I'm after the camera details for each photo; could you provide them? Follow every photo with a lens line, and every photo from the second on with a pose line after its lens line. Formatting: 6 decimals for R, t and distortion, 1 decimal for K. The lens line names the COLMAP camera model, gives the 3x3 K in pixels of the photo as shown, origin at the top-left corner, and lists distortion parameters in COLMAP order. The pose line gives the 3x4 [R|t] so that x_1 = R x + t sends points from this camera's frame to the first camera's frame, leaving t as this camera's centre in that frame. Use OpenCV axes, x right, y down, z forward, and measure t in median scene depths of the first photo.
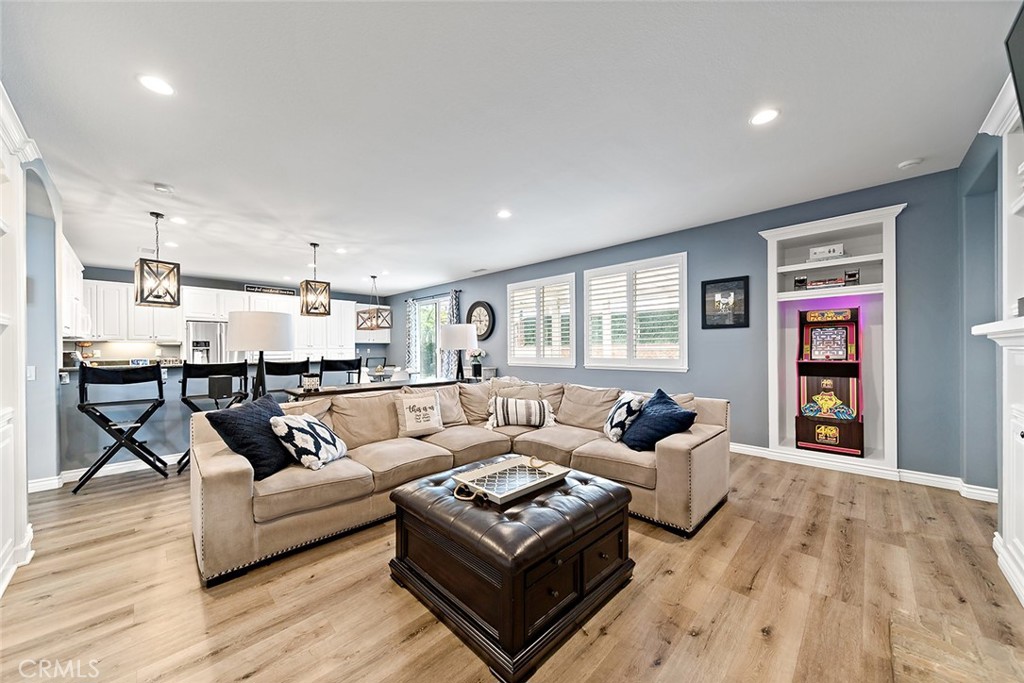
lens RADIAL K [[360.9, 0, 505.8], [0, 360.9, 349.4], [0, 0, 1]] dist [0.010236, -0.000088]
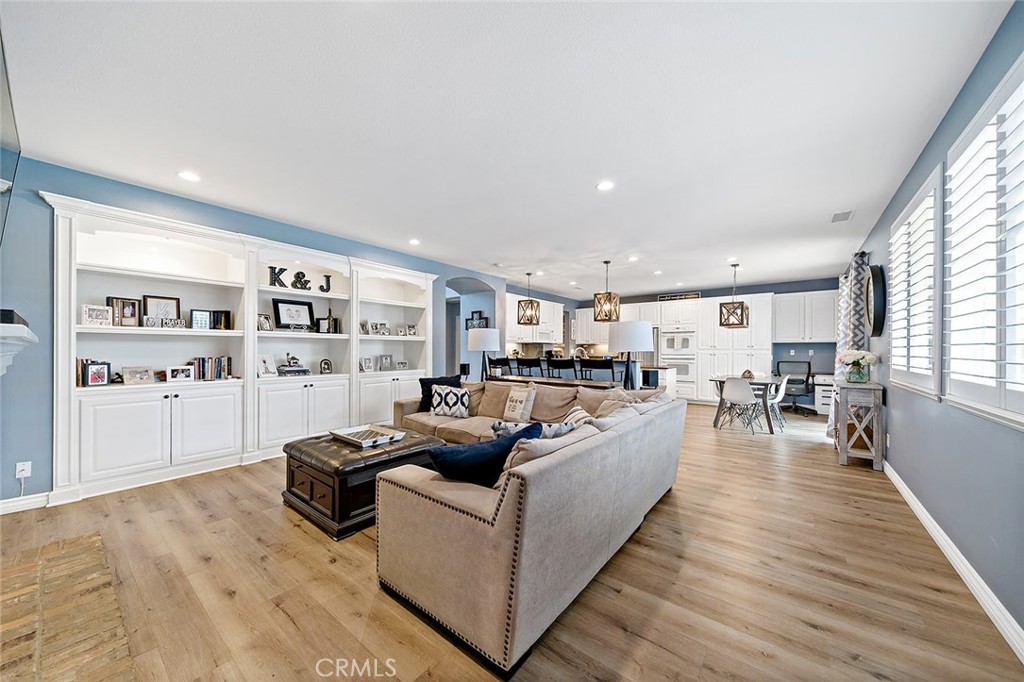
lens RADIAL K [[360.9, 0, 505.8], [0, 360.9, 348.9], [0, 0, 1]] dist [0.010236, -0.000088]
pose [[0.106071, 0.005080, -0.994346, 0.846598], [-0.004455, 0.999979, 0.004633, -0.011426], [0.994349, 0.003938, 0.106091, 0.751066]]
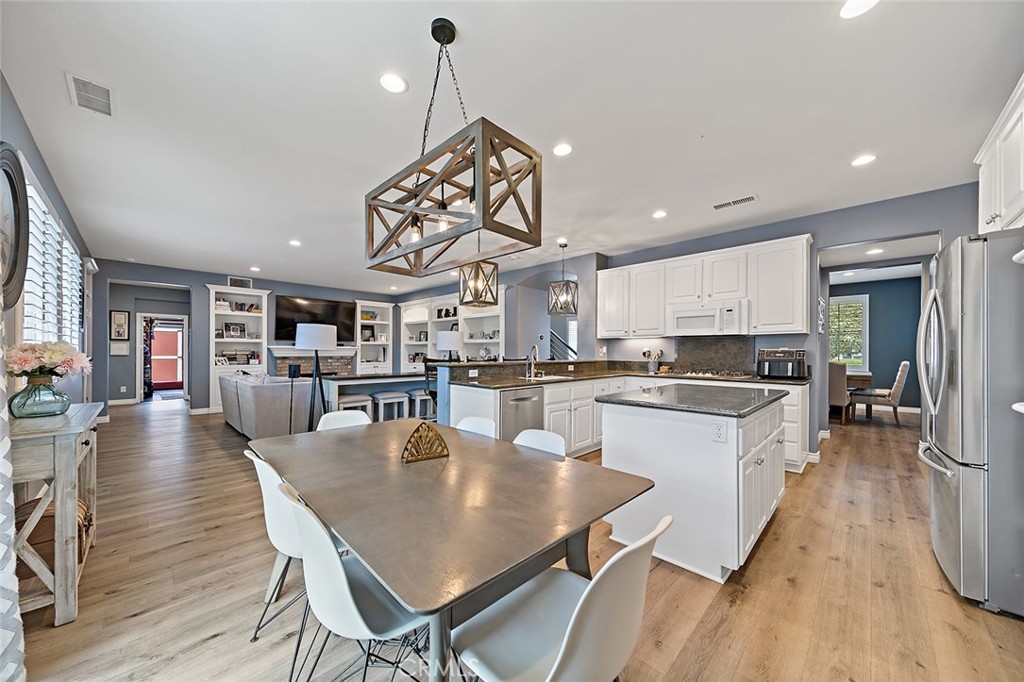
lens RADIAL K [[363.2, 0, 508.8], [0, 363.2, 344.8], [0, 0, 1]] dist [0.008534, -0.000389]
pose [[-0.999990, 0.004253, -0.001423, -0.814191], [0.004277, 0.999840, -0.017397, 0.008506], [0.001349, -0.017403, -0.999848, 2.469100]]
